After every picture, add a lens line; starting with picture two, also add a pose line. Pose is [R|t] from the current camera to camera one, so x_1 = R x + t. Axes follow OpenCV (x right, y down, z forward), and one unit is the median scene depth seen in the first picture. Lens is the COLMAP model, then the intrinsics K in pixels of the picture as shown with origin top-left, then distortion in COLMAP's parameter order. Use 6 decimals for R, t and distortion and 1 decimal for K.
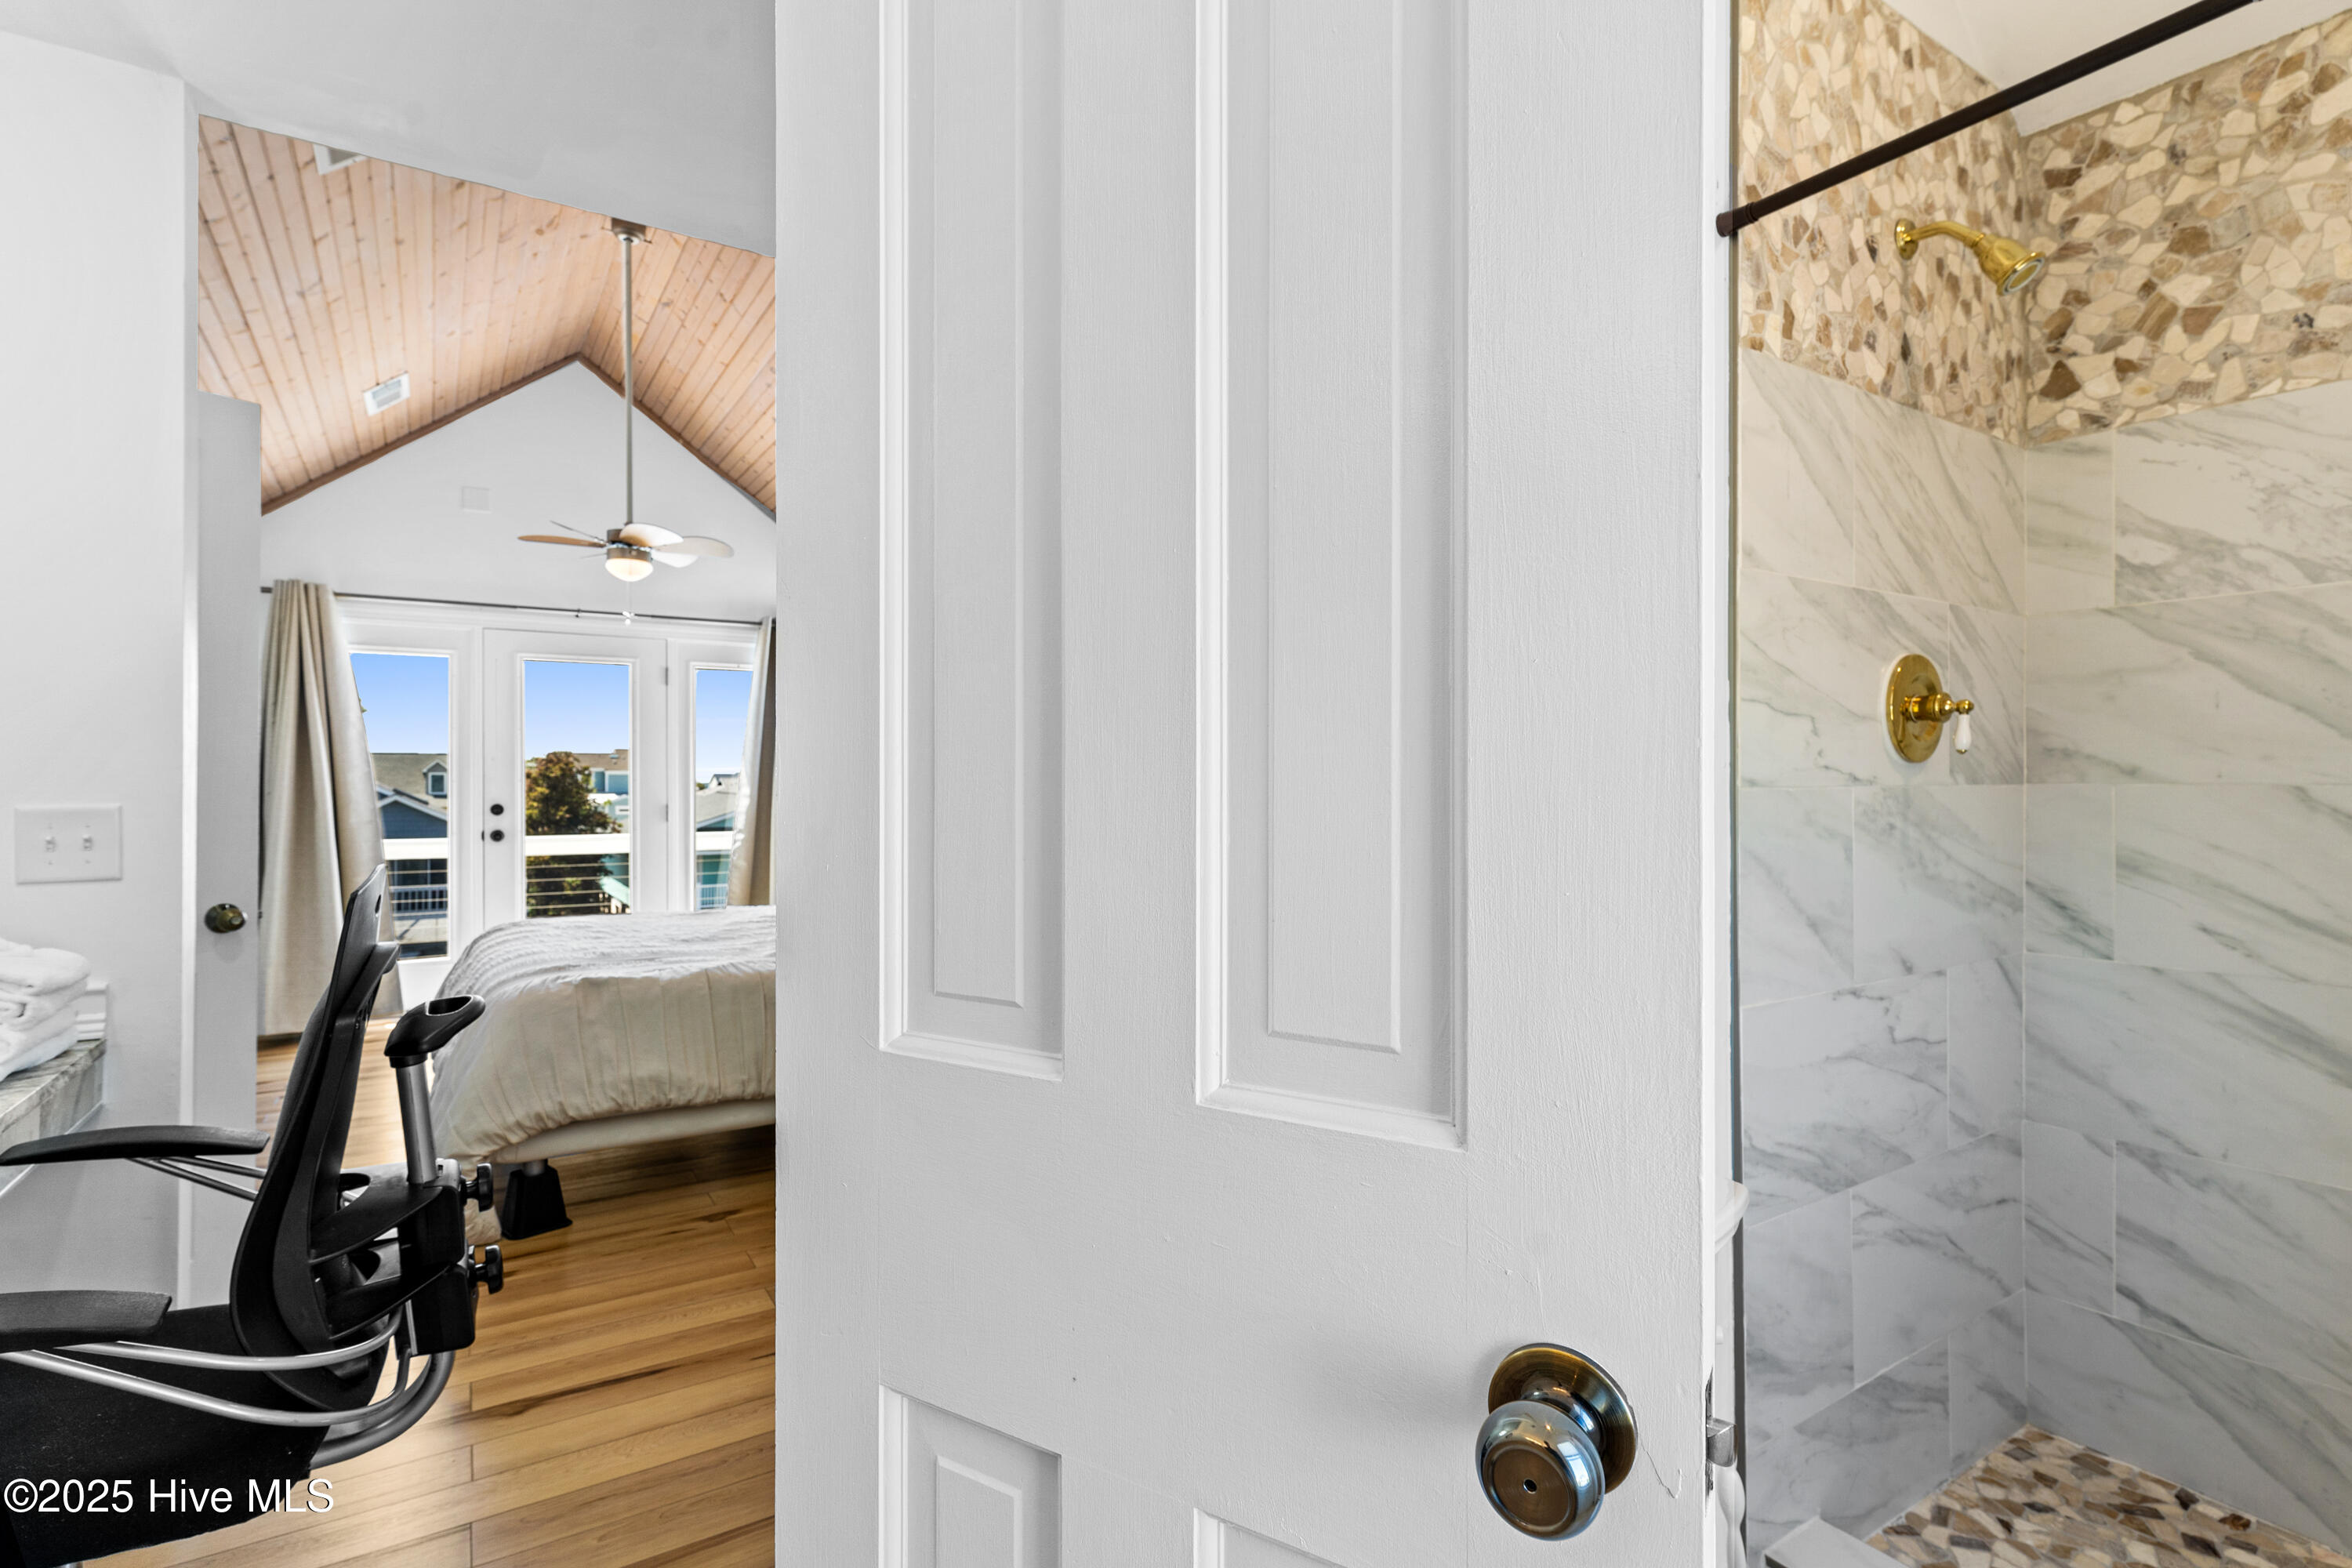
lens RADIAL K [[1130.8, 0, 1172.8], [0, 1130.8, 793.0], [0, 0, 1]] dist [0.000956, -0.000431]
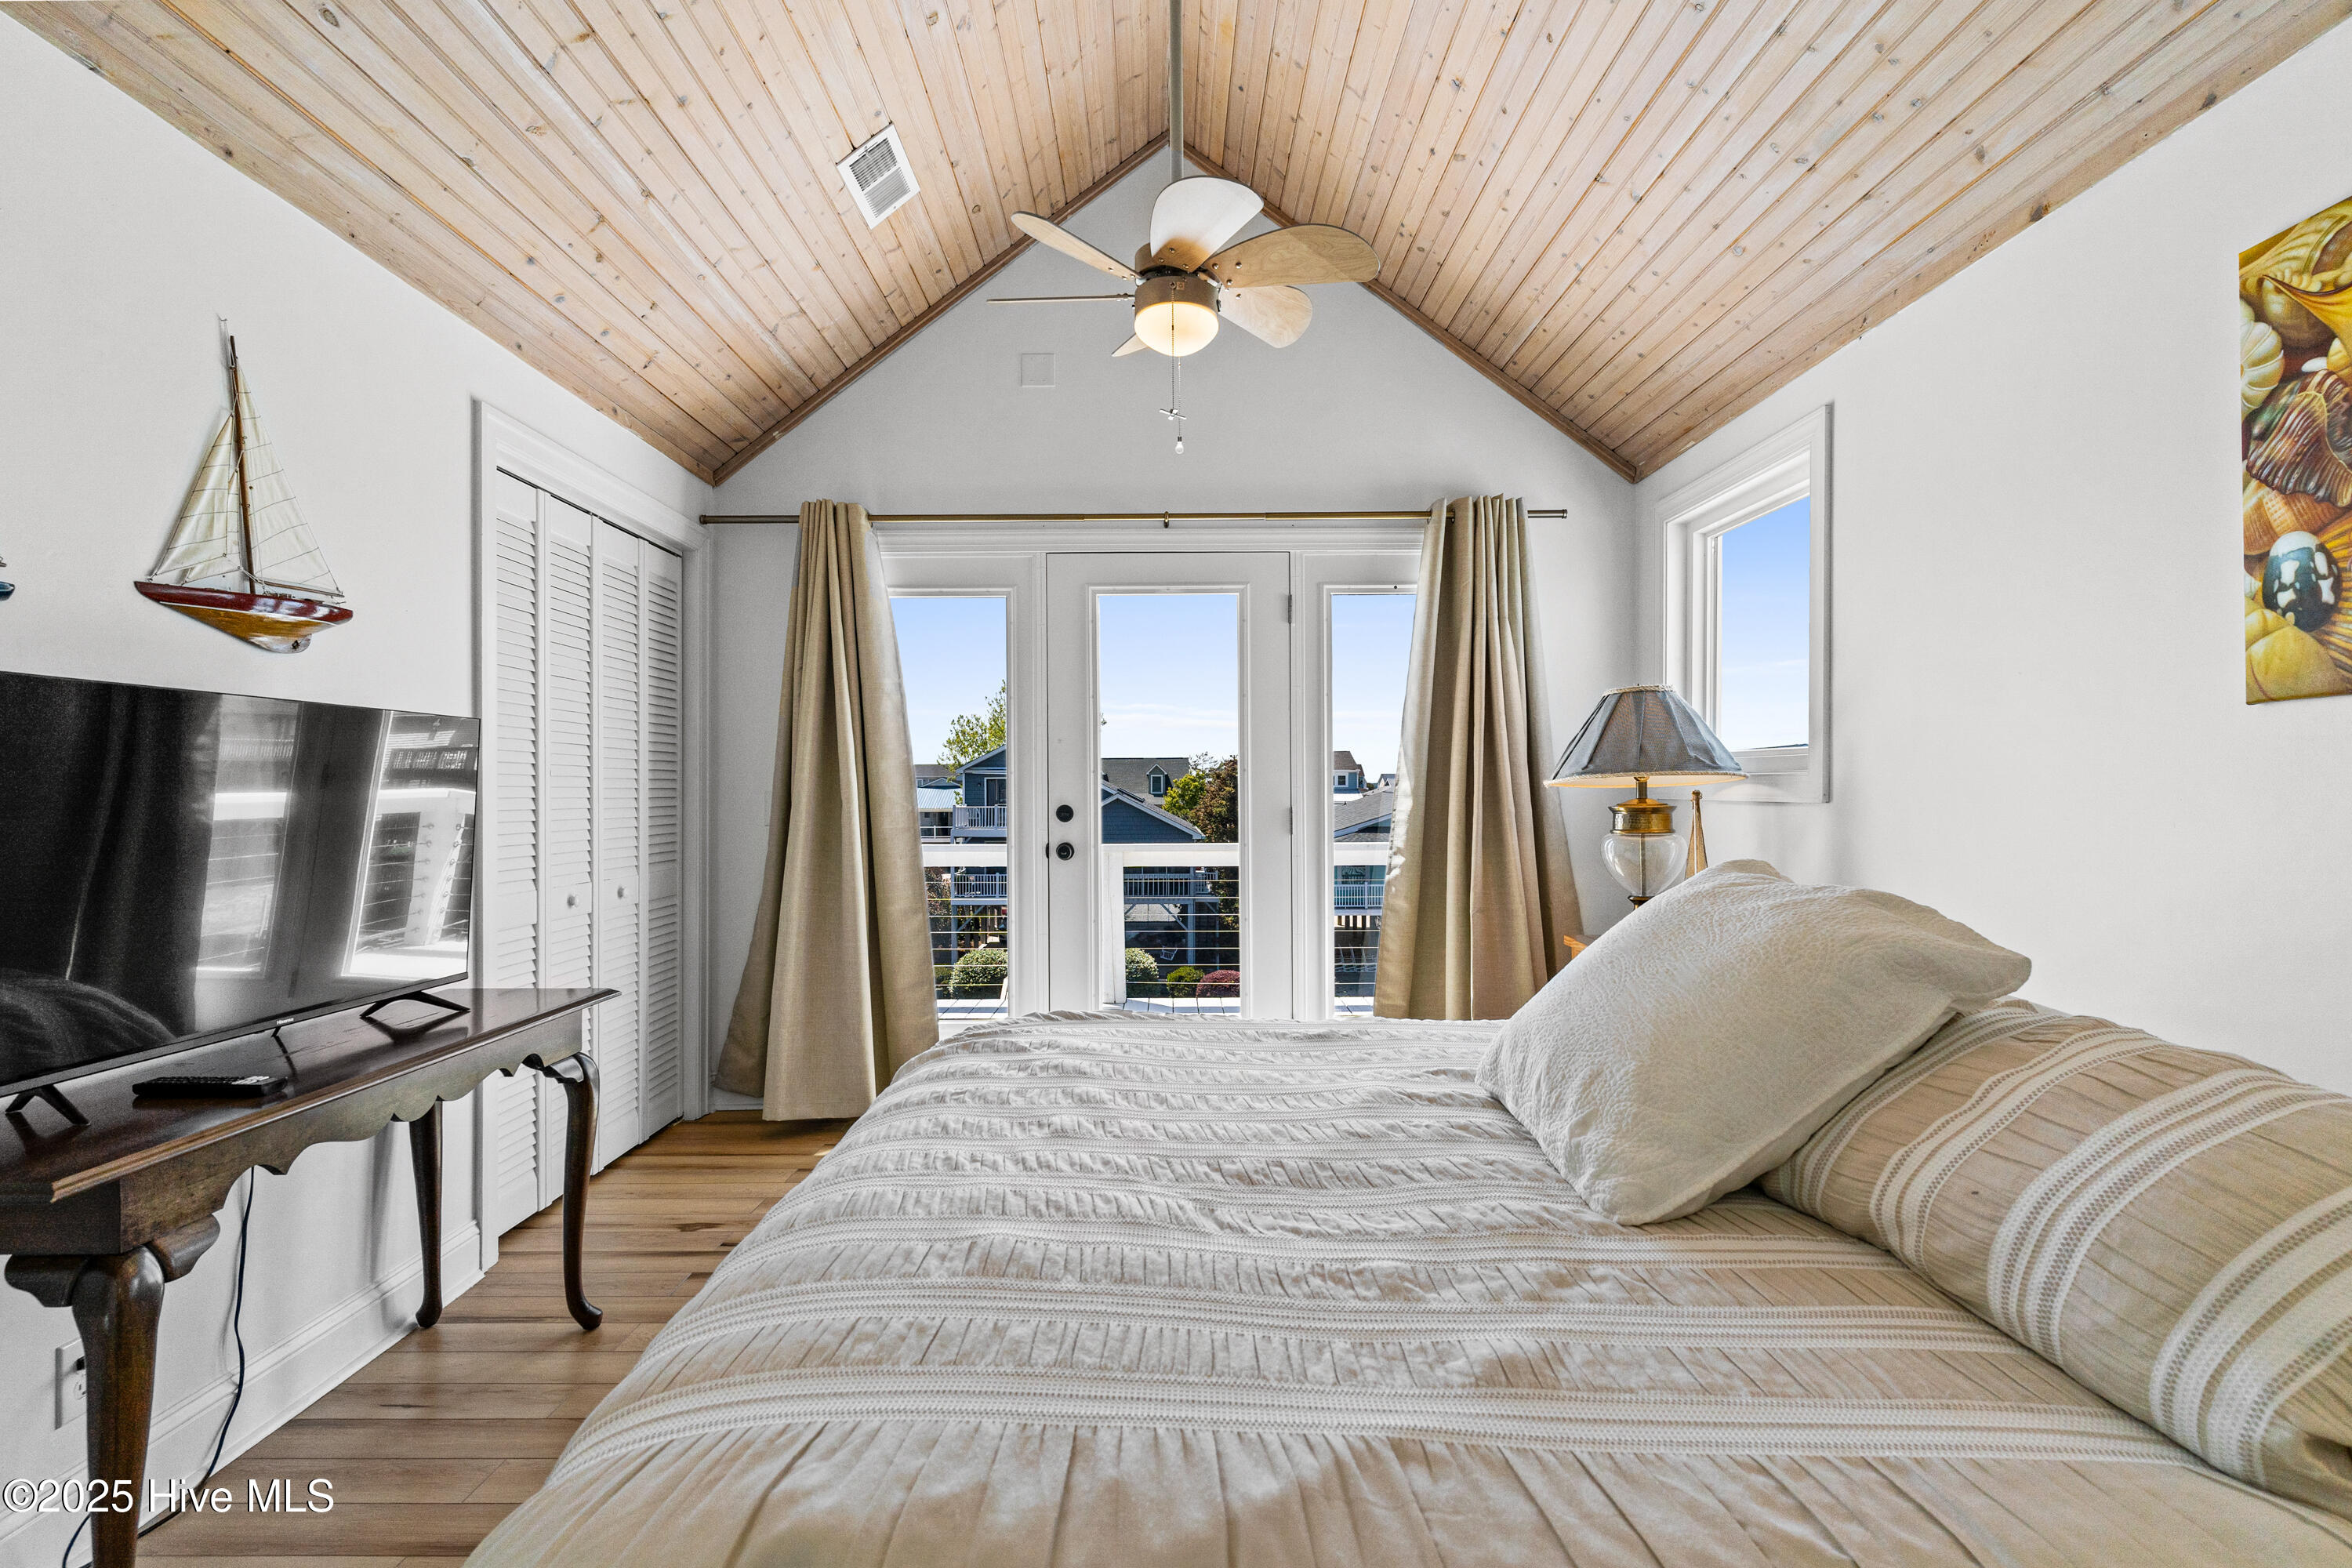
lens RADIAL K [[1130.8, 0, 1172.8], [0, 1130.8, 793.0], [0, 0, 1]] dist [0.000956, -0.000431]
pose [[0.844903, -0.001380, -0.534918, -0.170294], [0.002100, 0.999998, 0.000737, 0.001951], [0.534916, -0.001747, 0.844904, 0.449879]]
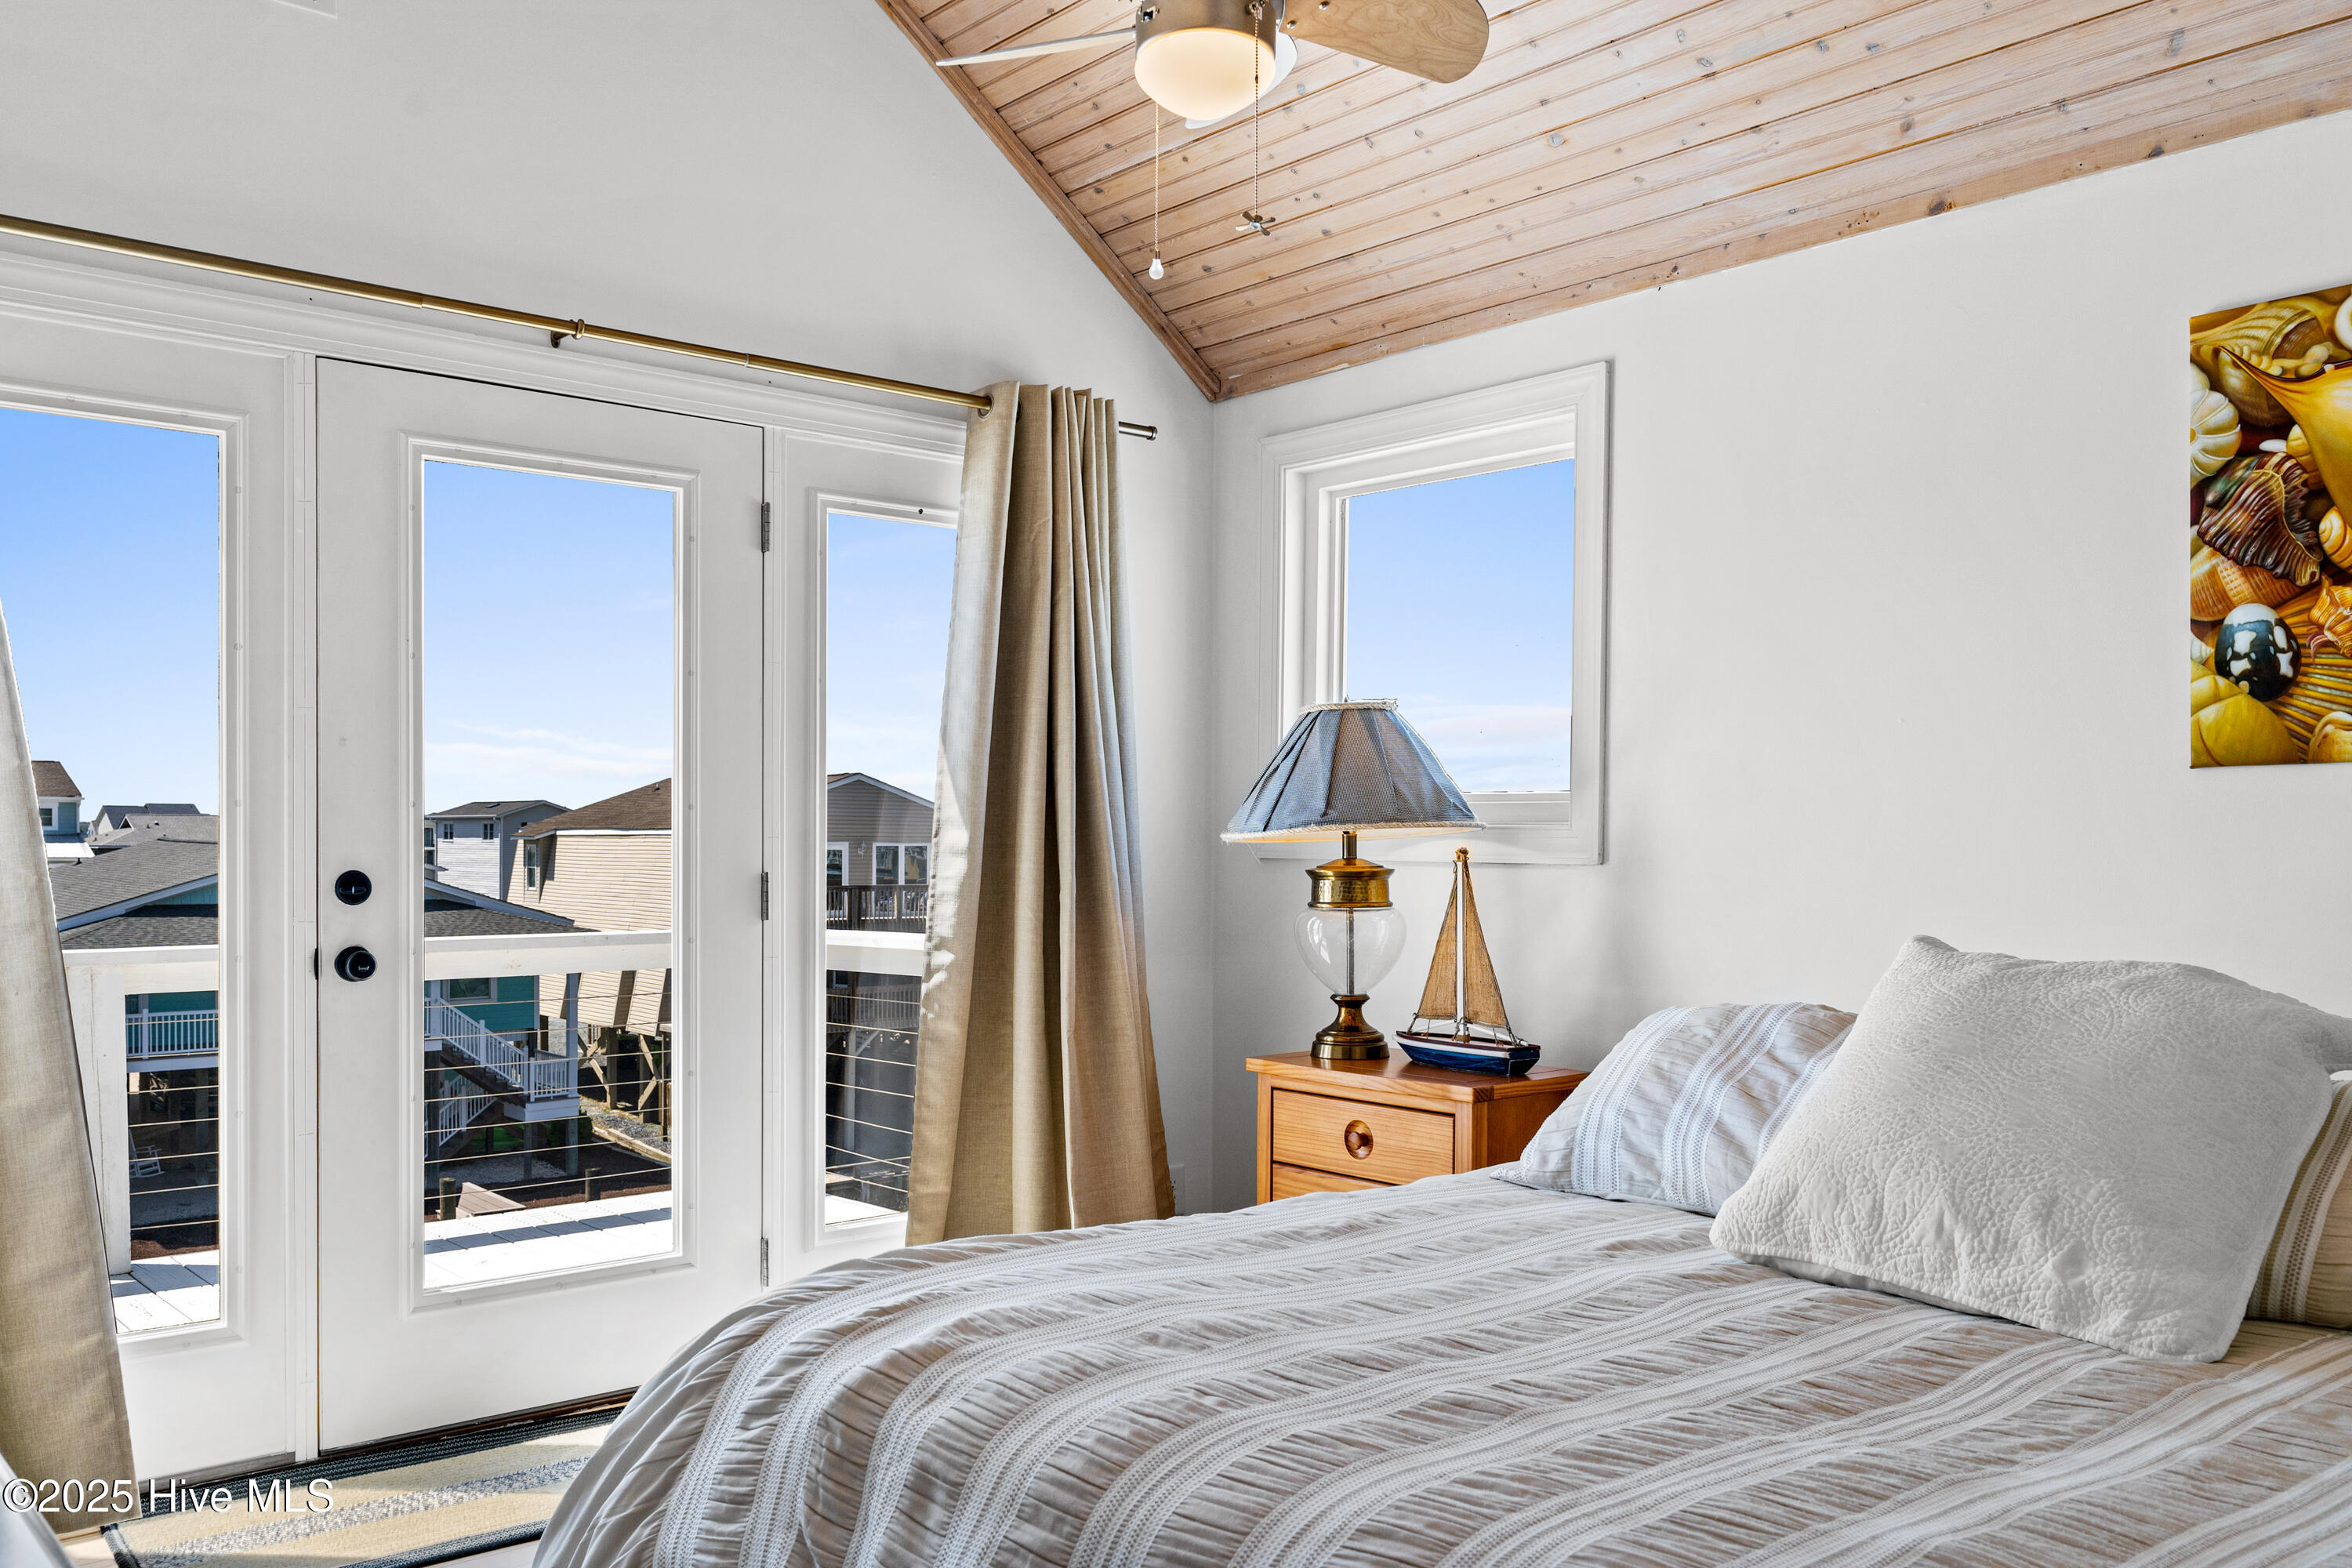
lens RADIAL K [[1884.1, 0, 1177.8], [0, 1884.1, 863.1], [0, 0, 1]] dist [0.003434, -0.001401]
pose [[0.989307, 0.002197, 0.145832, -0.433724], [-0.003775, 0.999937, 0.010548, 0.000271], [-0.145799, -0.010986, 0.989253, 0.396502]]
